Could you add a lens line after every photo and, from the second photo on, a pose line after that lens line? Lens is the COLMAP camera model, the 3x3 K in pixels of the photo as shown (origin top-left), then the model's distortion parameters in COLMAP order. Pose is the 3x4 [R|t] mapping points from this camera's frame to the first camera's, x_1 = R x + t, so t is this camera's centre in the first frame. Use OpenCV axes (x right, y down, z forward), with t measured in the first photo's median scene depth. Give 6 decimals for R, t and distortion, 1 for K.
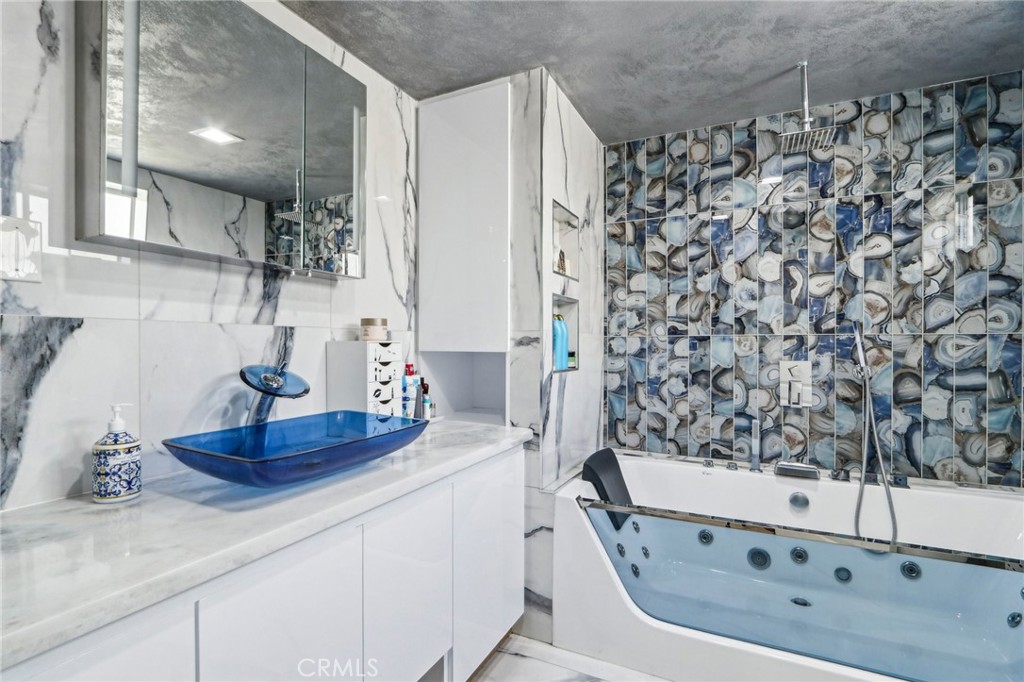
lens RADIAL K [[487.6, 0, 504.5], [0, 487.6, 343.4], [0, 0, 1]] dist [-0.018664, 0.003983]
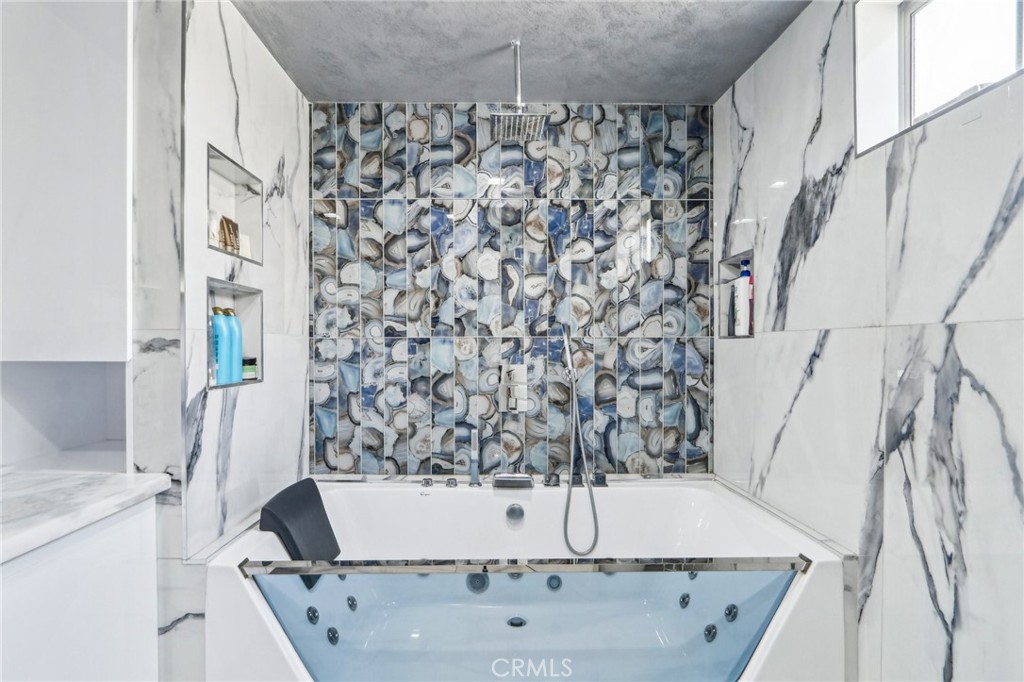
lens RADIAL K [[487.6, 0, 513.4], [0, 487.6, 343.3], [0, 0, 1]] dist [-0.018664, 0.003983]
pose [[0.872981, -0.000684, 0.487754, 0.137469], [0.001326, 0.999999, -0.000972, -0.005040], [-0.487753, 0.001495, 0.872980, 0.164692]]
